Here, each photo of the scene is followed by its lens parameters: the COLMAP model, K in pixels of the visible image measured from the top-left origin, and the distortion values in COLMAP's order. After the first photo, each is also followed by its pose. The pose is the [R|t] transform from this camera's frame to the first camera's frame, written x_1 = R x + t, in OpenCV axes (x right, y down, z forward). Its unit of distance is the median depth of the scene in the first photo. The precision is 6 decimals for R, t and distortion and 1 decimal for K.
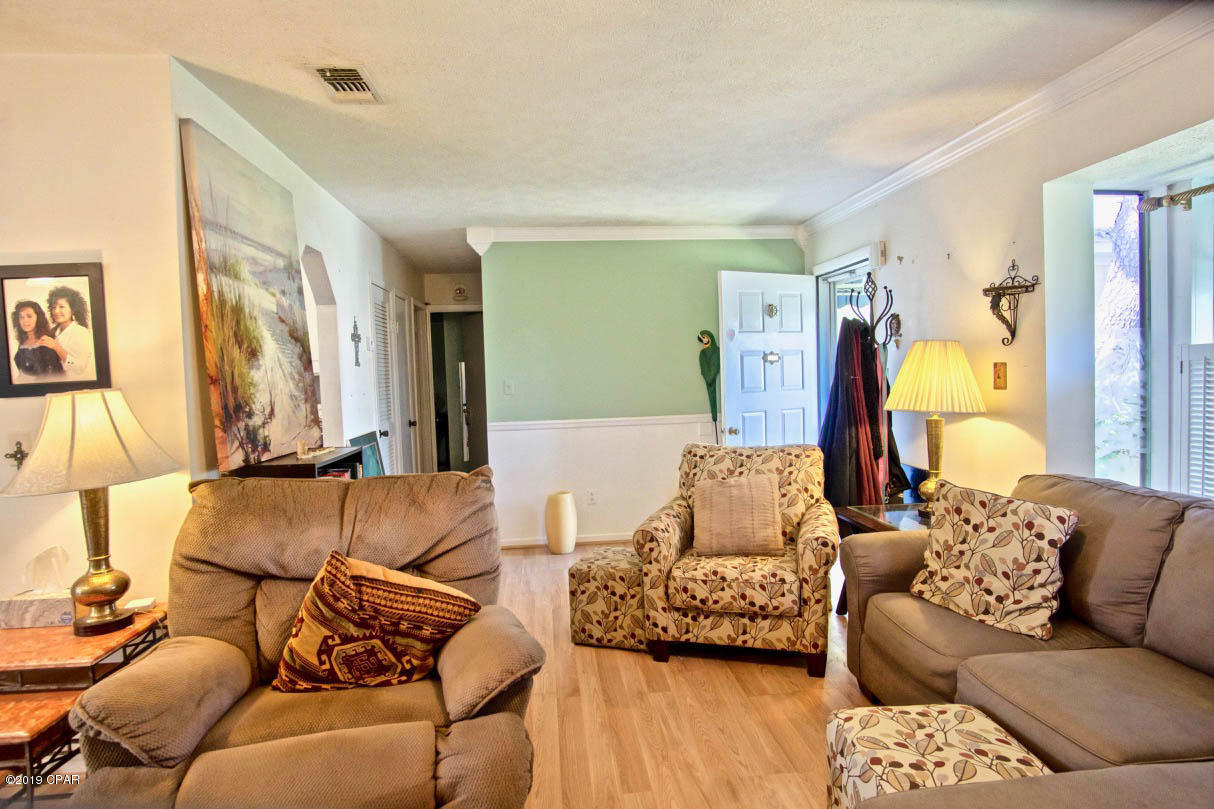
lens RADIAL K [[652.9, 0, 604.7], [0, 652.9, 399.6], [0, 0, 1]] dist [-0.035443, 0.009451]
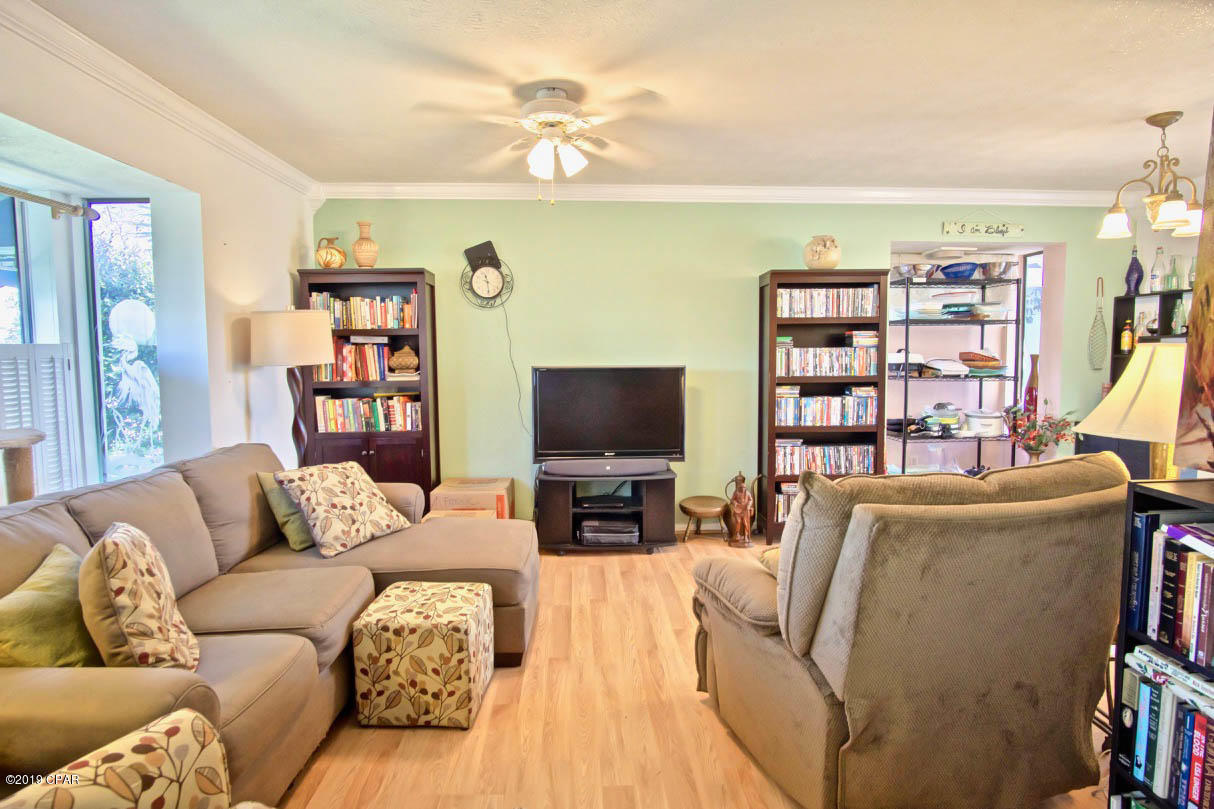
lens RADIAL K [[652.9, 0, 604.7], [0, 652.9, 399.6], [0, 0, 1]] dist [-0.035443, 0.009451]
pose [[-0.997614, 0.034565, 0.059767, -0.006517], [0.041265, 0.992534, 0.114772, -0.061891], [-0.055354, 0.116965, -0.991592, 1.601432]]
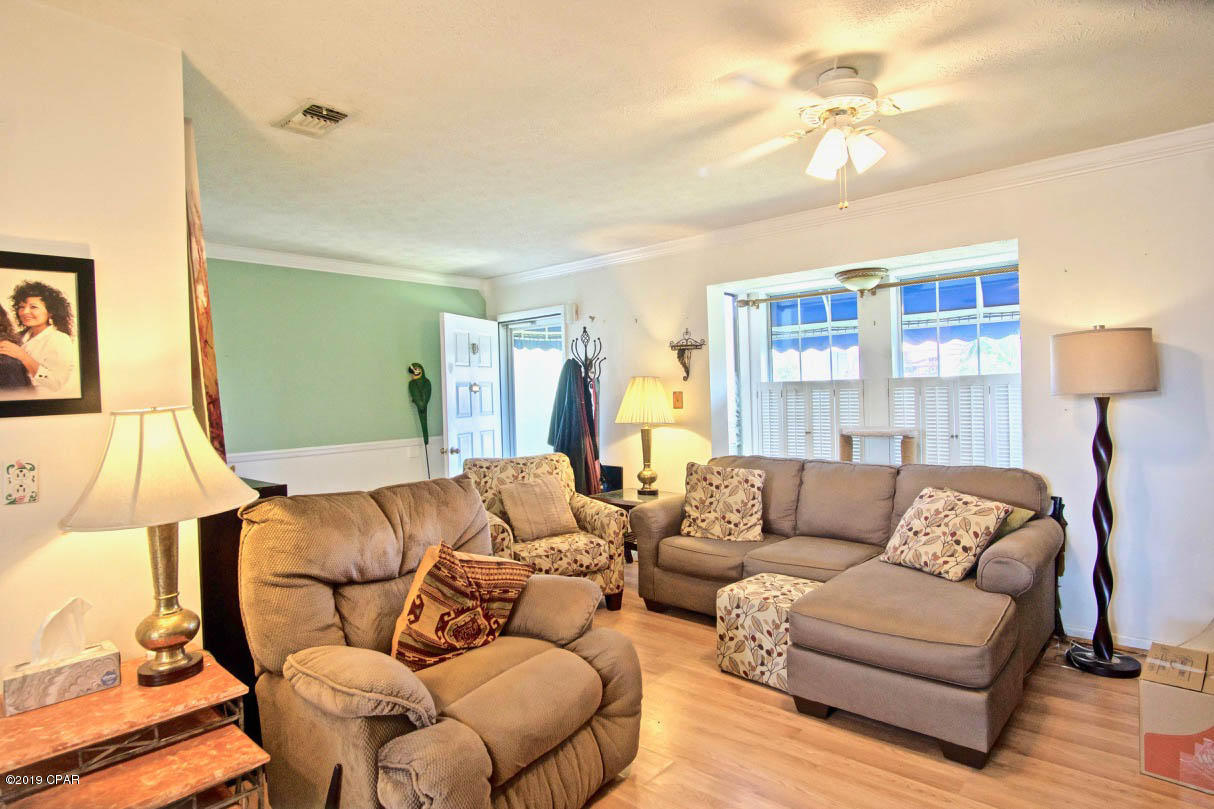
lens RADIAL K [[652.9, 0, 604.7], [0, 652.9, 399.6], [0, 0, 1]] dist [-0.035443, 0.009451]
pose [[0.733691, 0.002017, 0.679481, -0.766889], [0.034411, 0.998602, -0.040121, 0.025498], [-0.678612, 0.052818, 0.732596, -0.065146]]
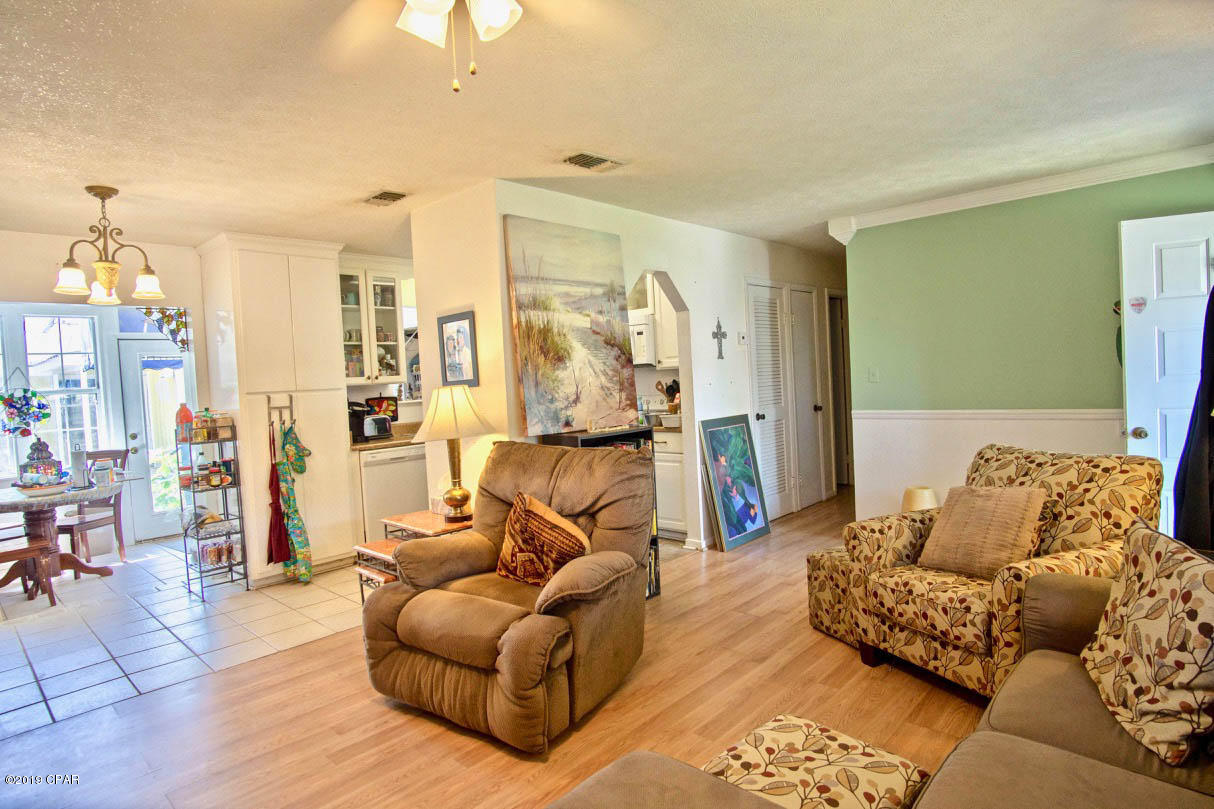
lens RADIAL K [[652.9, 0, 604.7], [0, 652.9, 399.6], [0, 0, 1]] dist [-0.035443, 0.009451]
pose [[0.658921, 0.023145, -0.751856, 0.671496], [0.001092, 0.999496, 0.031725, -0.027469], [0.752211, -0.021725, 0.658564, 0.100169]]
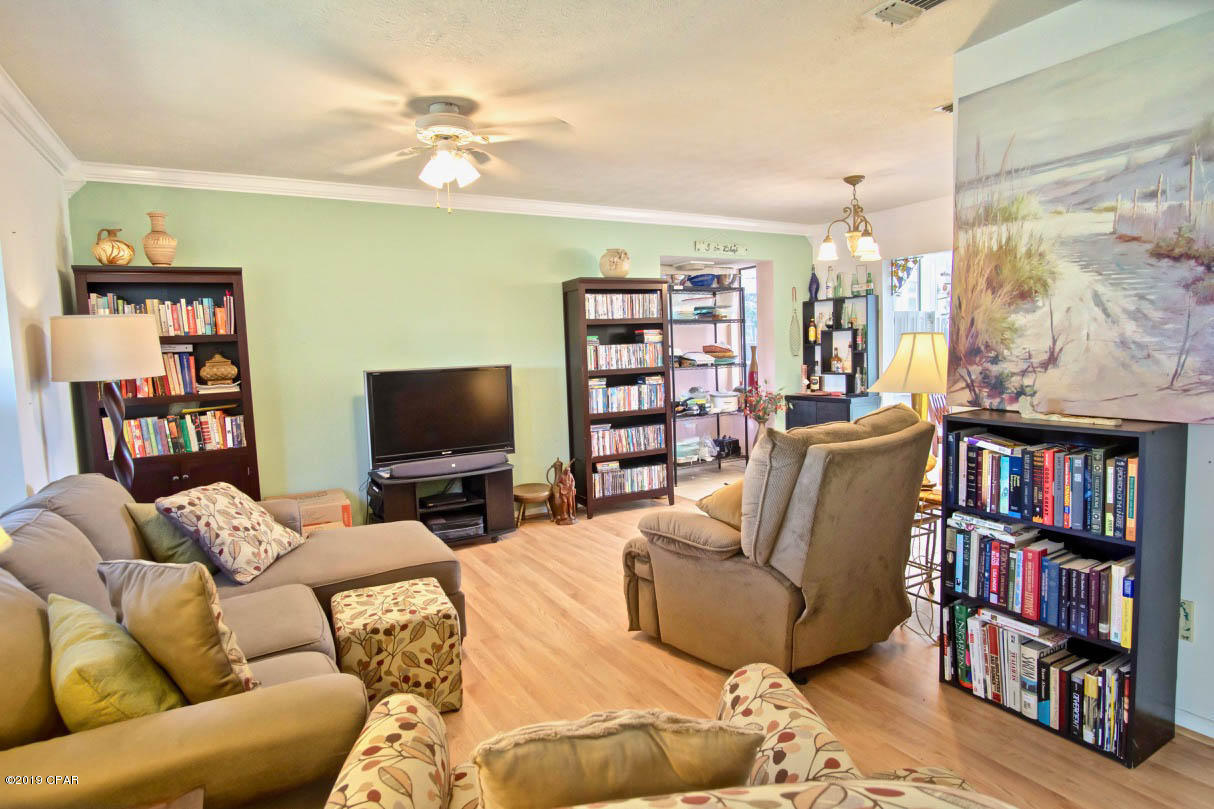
lens RADIAL K [[652.9, 0, 604.7], [0, 652.9, 399.6], [0, 0, 1]] dist [-0.035443, 0.009451]
pose [[-0.910342, 0.098010, -0.402084, 0.413539], [0.048314, 0.990078, 0.131949, -0.077923], [0.411027, 0.100692, -0.906045, 1.679694]]
